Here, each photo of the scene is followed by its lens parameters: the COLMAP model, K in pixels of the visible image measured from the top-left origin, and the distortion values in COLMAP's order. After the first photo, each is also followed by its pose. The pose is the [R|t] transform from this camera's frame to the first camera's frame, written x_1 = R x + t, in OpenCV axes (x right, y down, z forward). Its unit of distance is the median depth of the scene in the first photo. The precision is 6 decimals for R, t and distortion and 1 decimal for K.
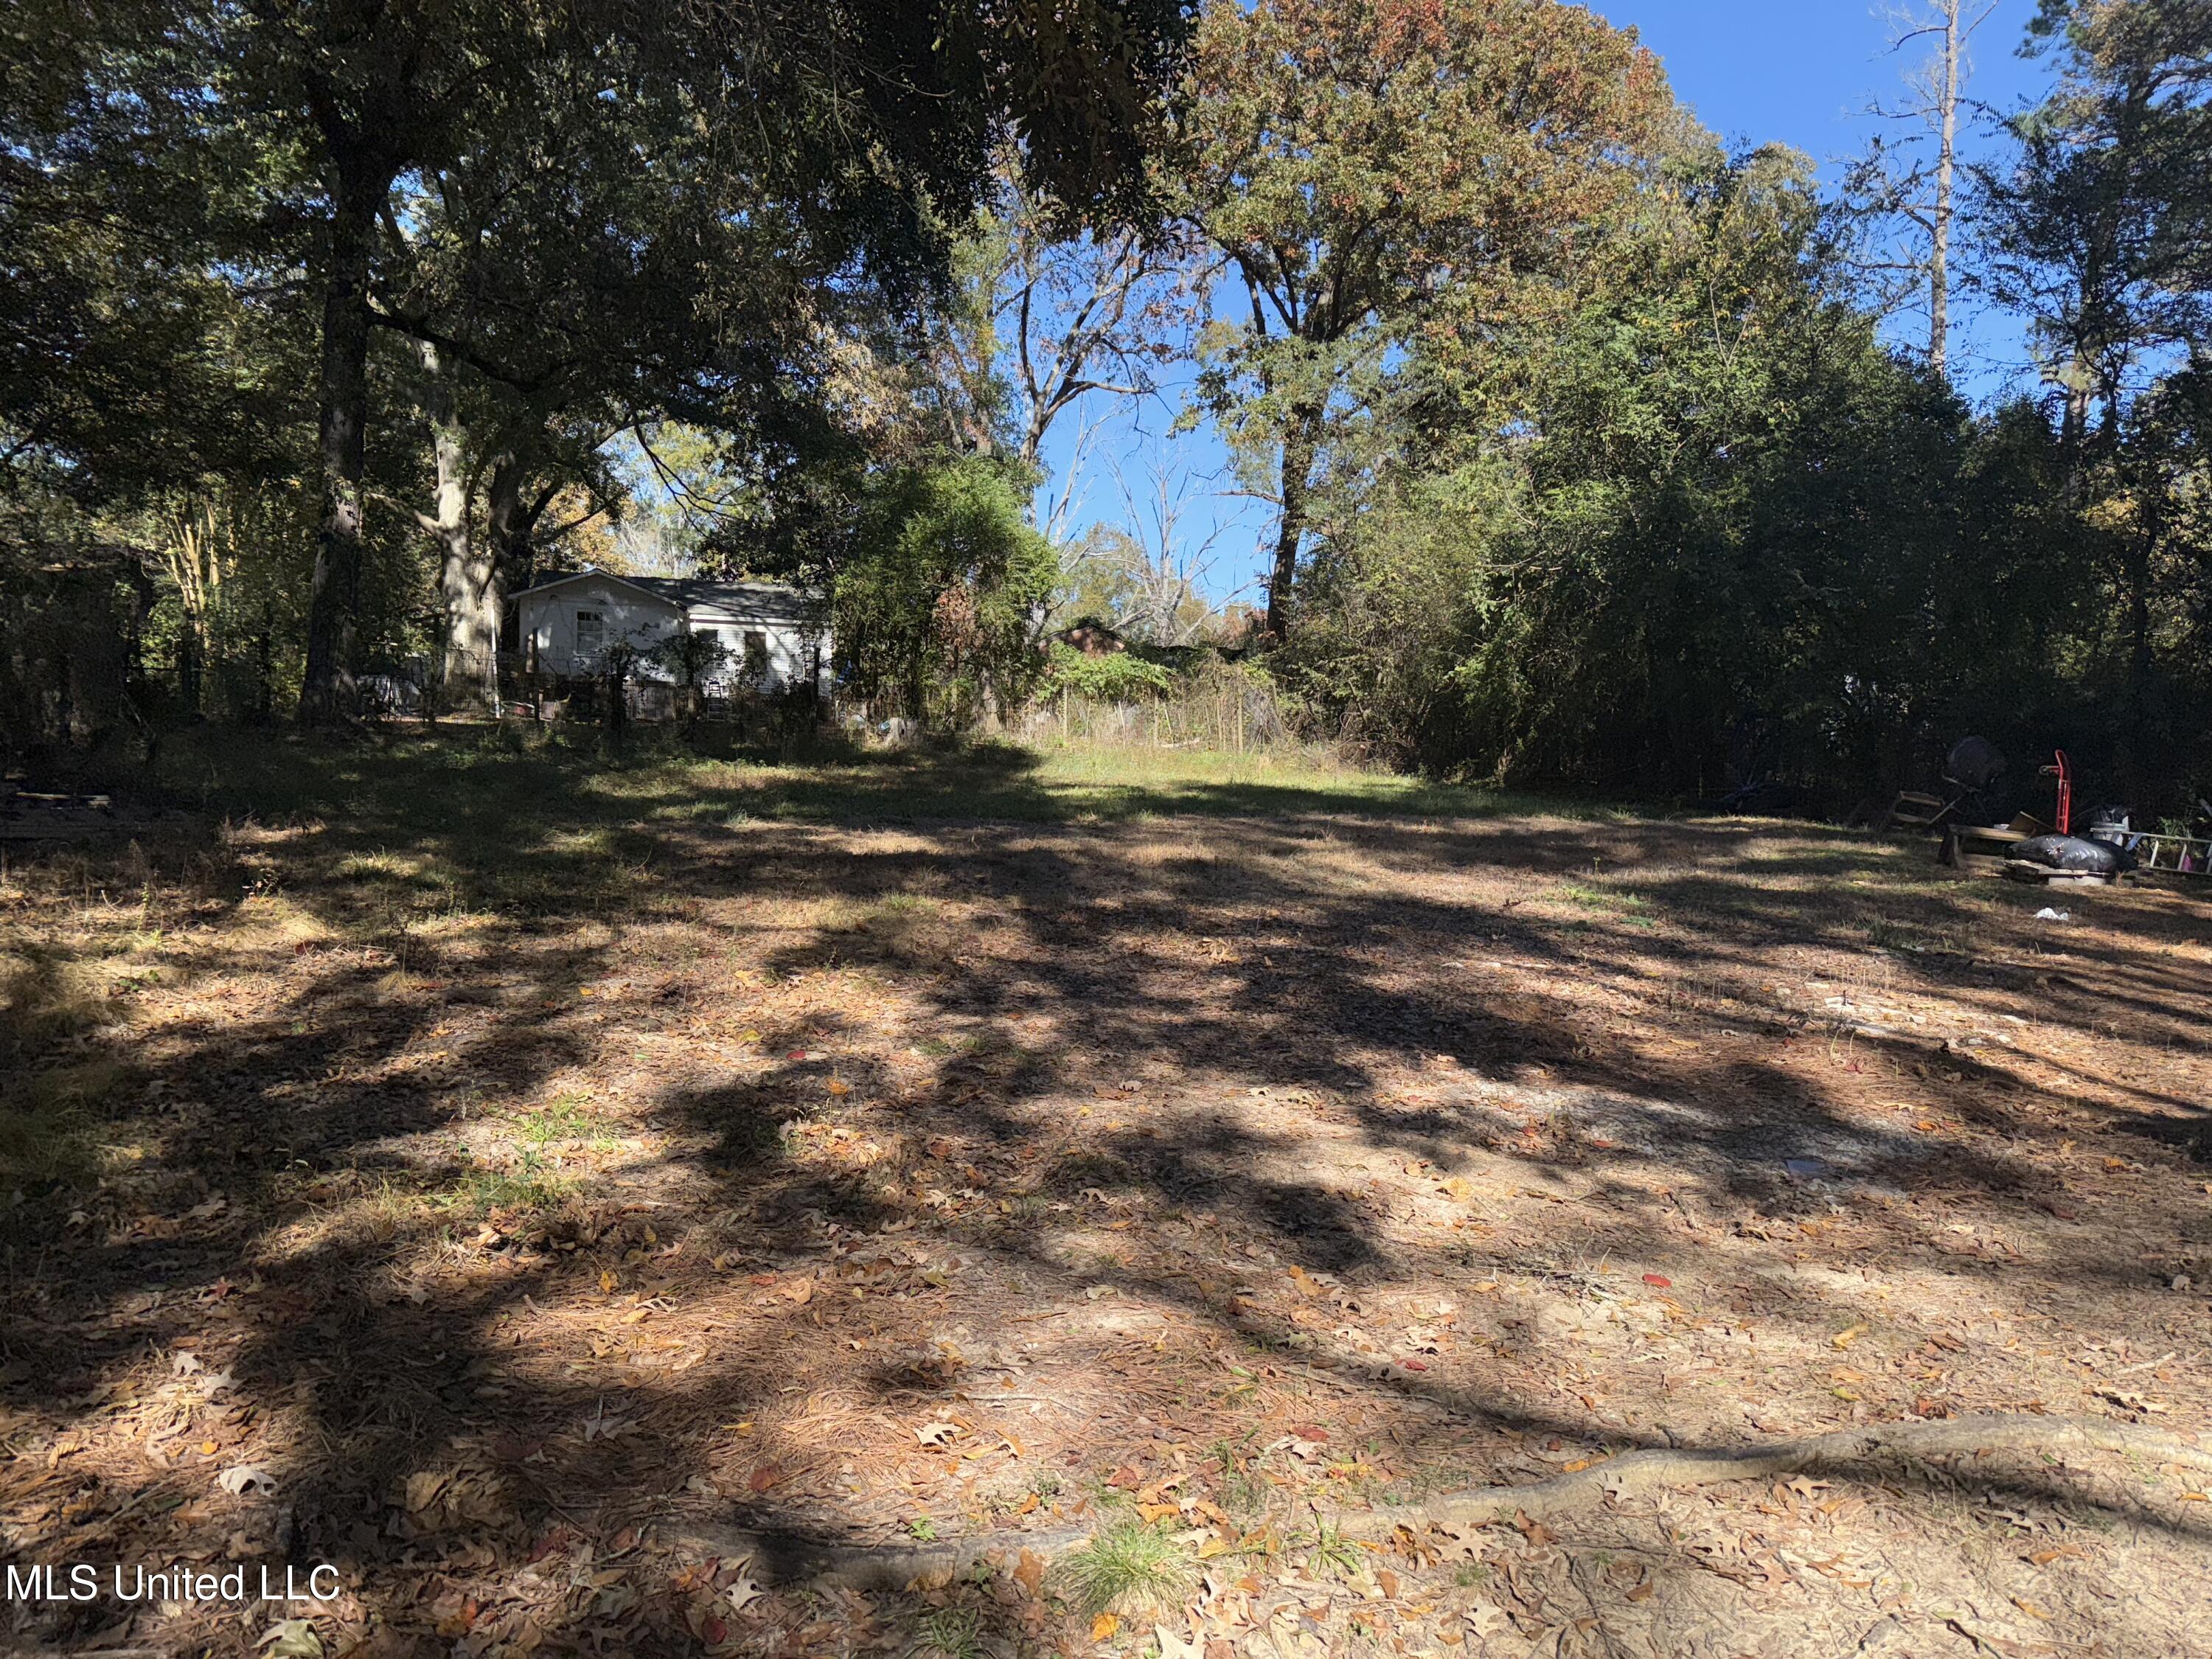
lens RADIAL K [[1523.5, 0, 1106.0], [0, 1523.5, 829.5], [0, 0, 1]] dist [0.089271, -0.126196]
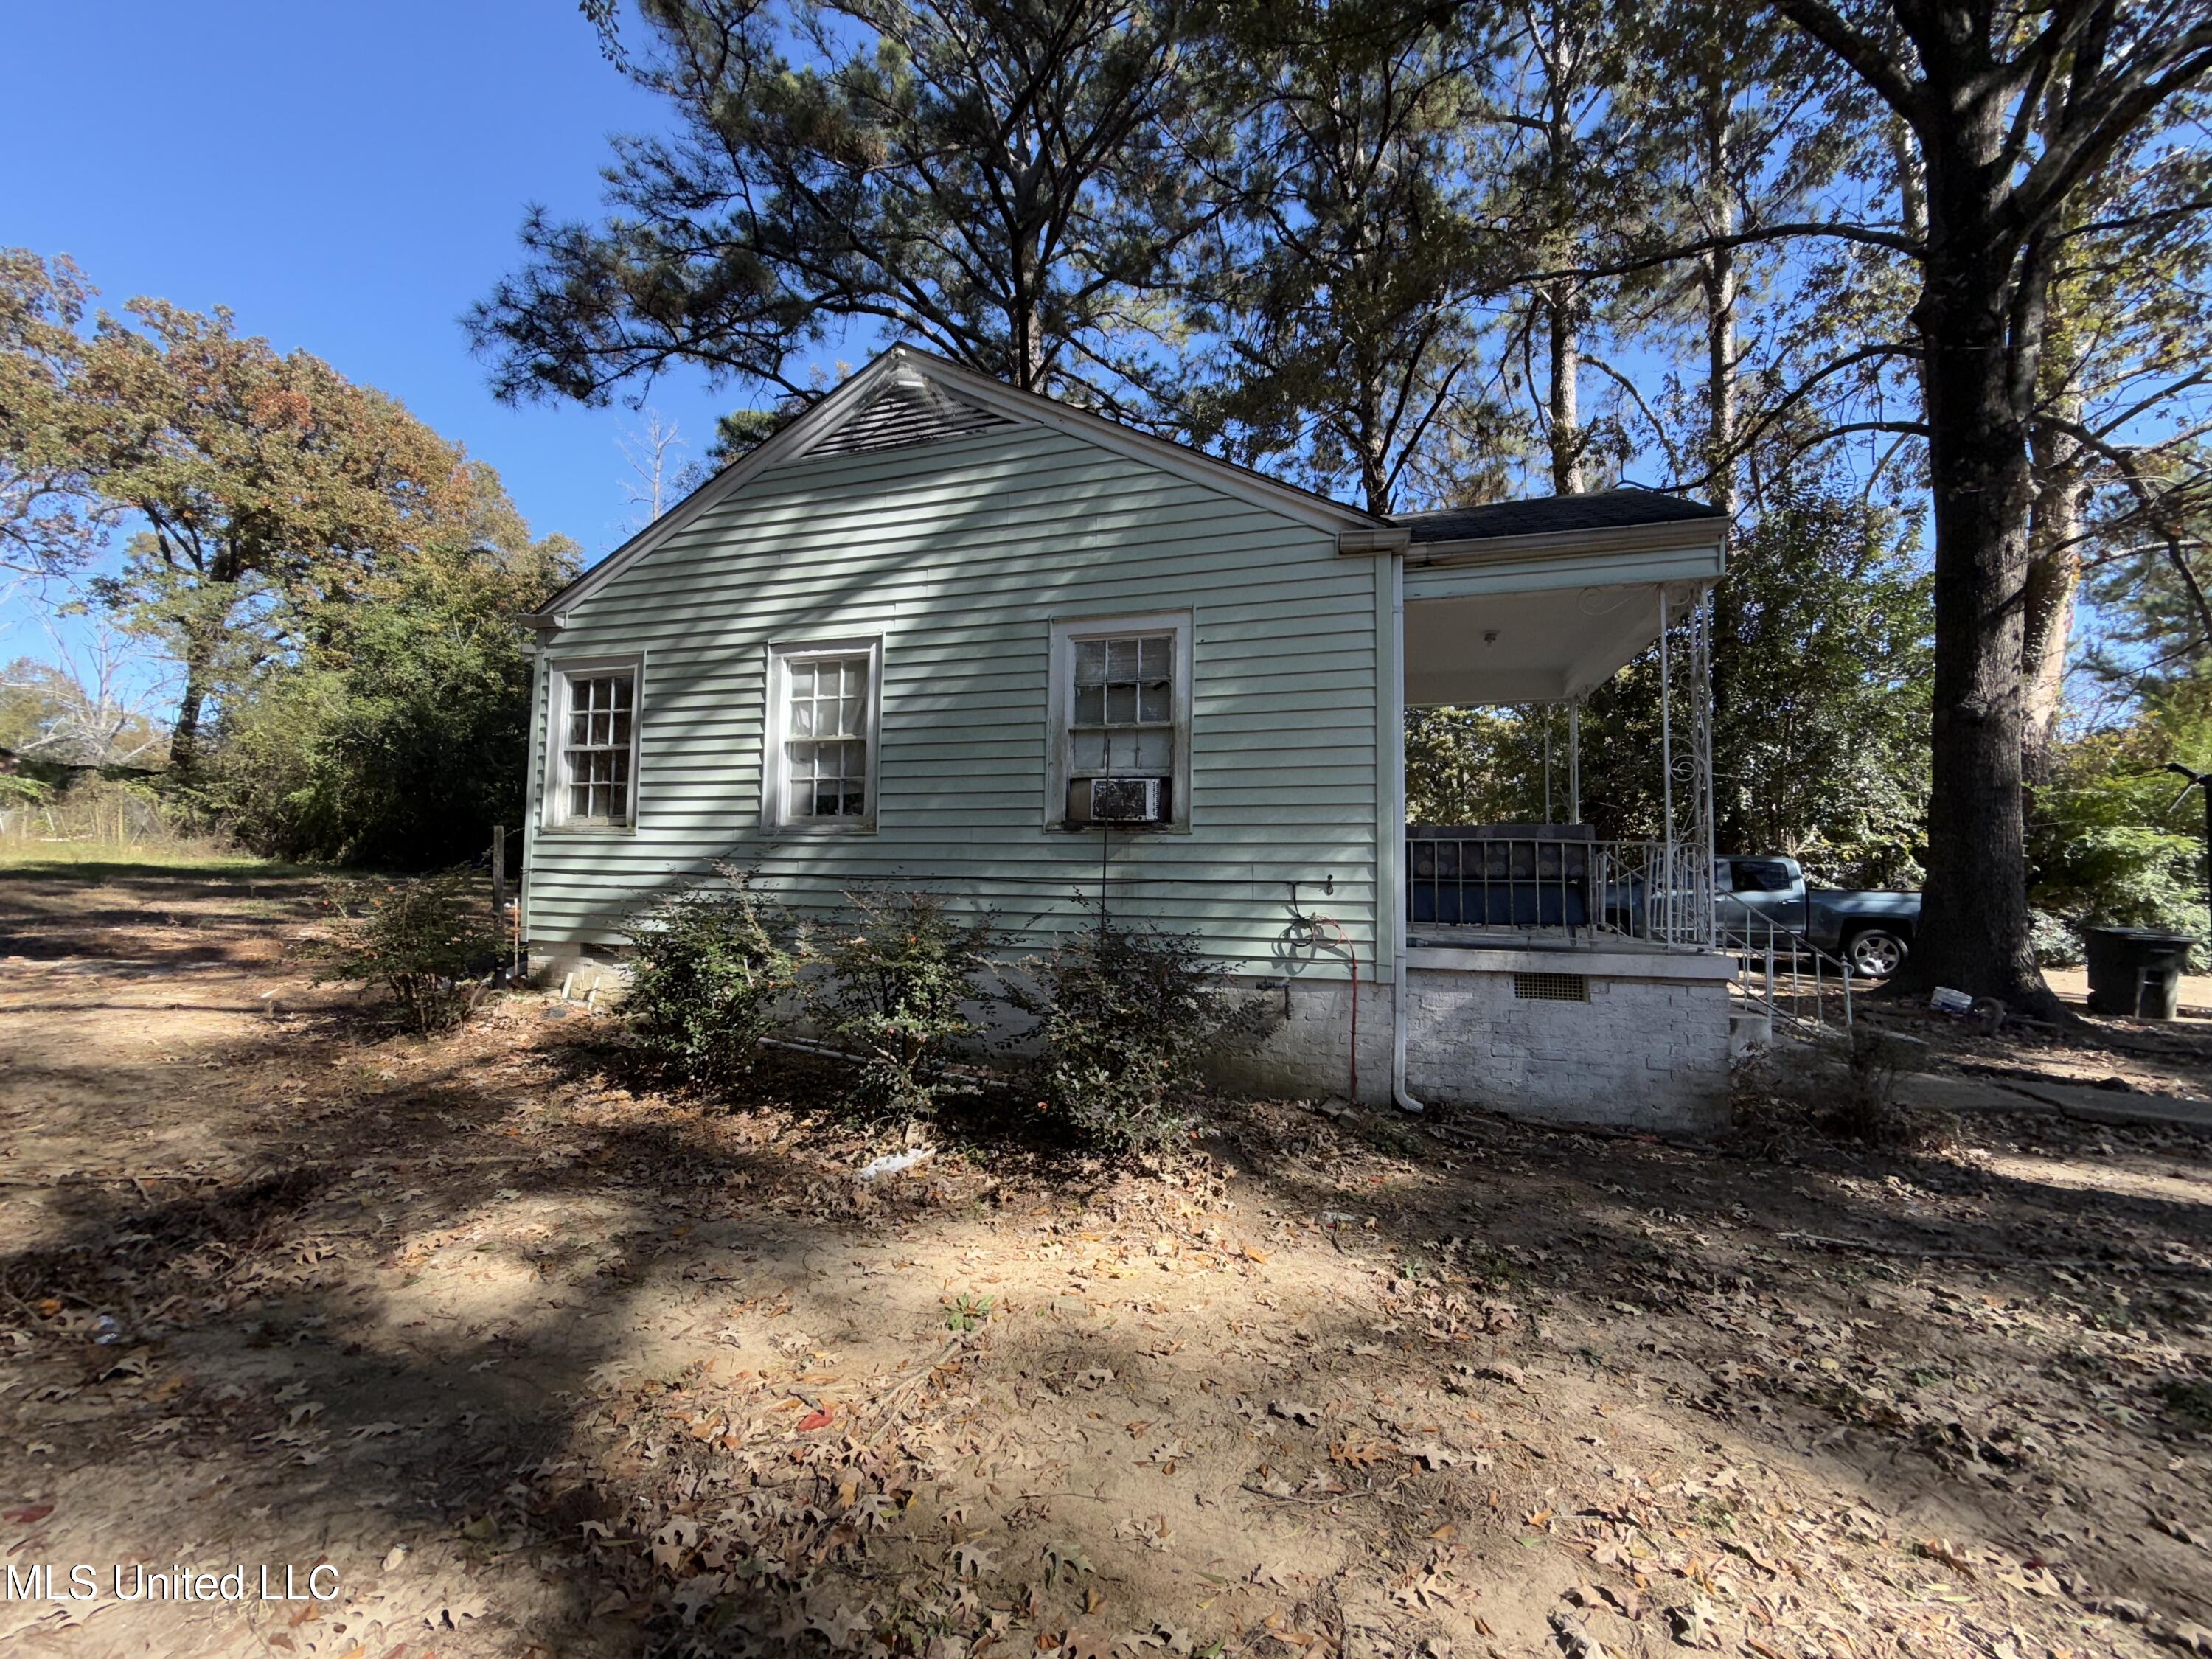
lens RADIAL K [[883.8, 0, 1106.0], [0, 883.8, 829.5], [0, 0, 1]] dist [0.006927, 0.000200]
pose [[0.656034, 0.027012, 0.754247, 0.063911], [0.031933, 0.997471, -0.063497, 0.019399], [-0.754055, 0.065741, 0.653513, -0.250708]]
